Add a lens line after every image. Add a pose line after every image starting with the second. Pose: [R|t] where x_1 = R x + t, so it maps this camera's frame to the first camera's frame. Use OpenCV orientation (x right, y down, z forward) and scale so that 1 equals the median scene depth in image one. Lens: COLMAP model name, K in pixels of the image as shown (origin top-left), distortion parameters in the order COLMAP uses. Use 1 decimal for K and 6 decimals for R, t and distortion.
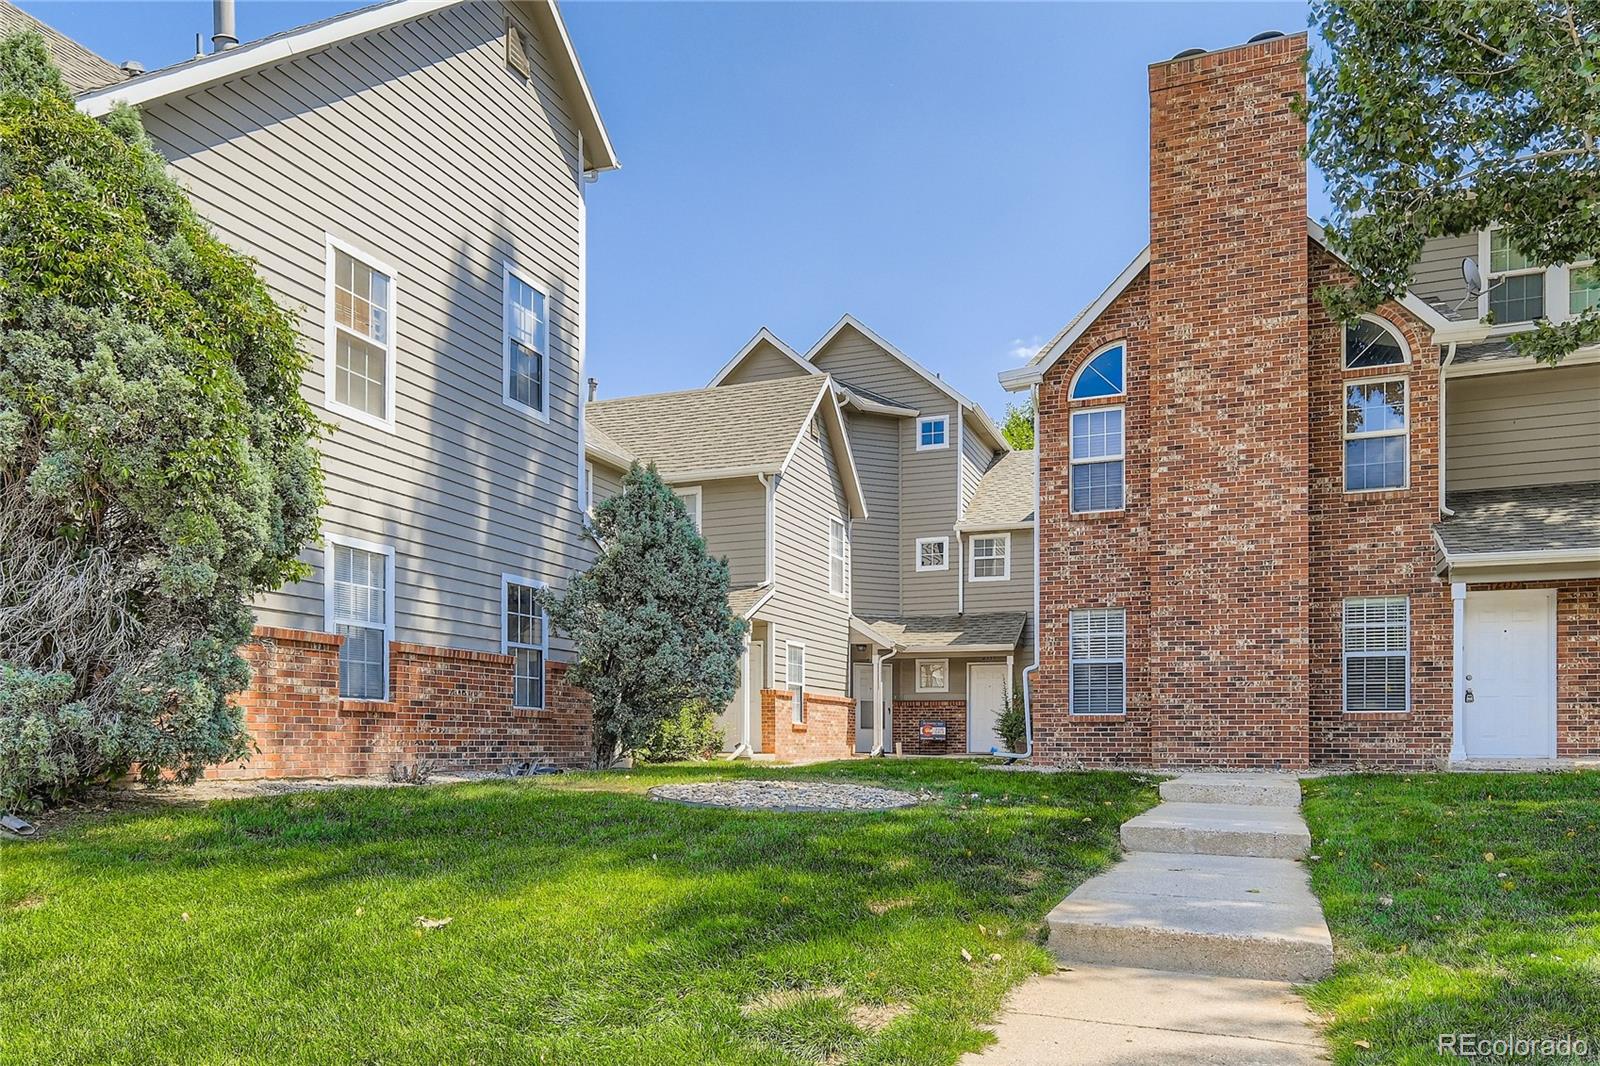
lens RADIAL K [[708.0, 0, 797.7], [0, 708.0, 540.7], [0, 0, 1]] dist [-0.001813, -0.000305]
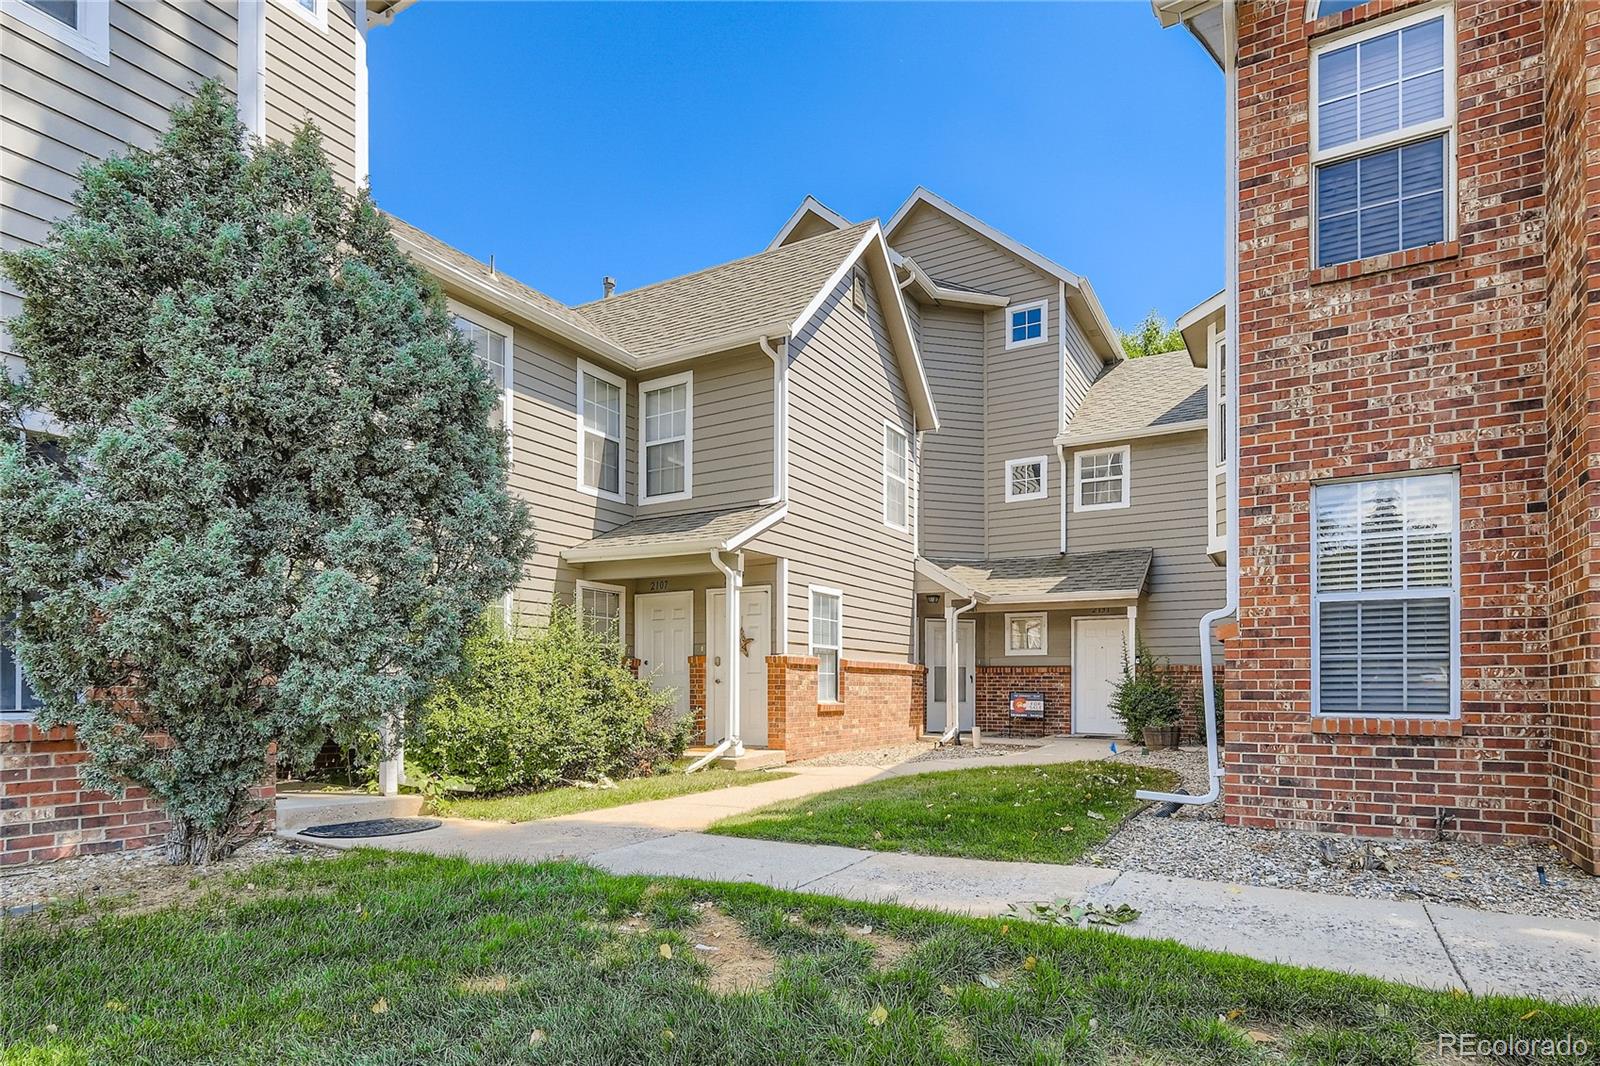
lens RADIAL K [[833.9, 0, 833.1], [0, 833.9, 528.6], [0, 0, 1]] dist [-0.002053, -0.000477]
pose [[0.998973, -0.014309, -0.042983, 0.026232], [0.016873, 0.998062, 0.059897, 0.022528], [0.042042, -0.060561, 0.997279, 0.115988]]
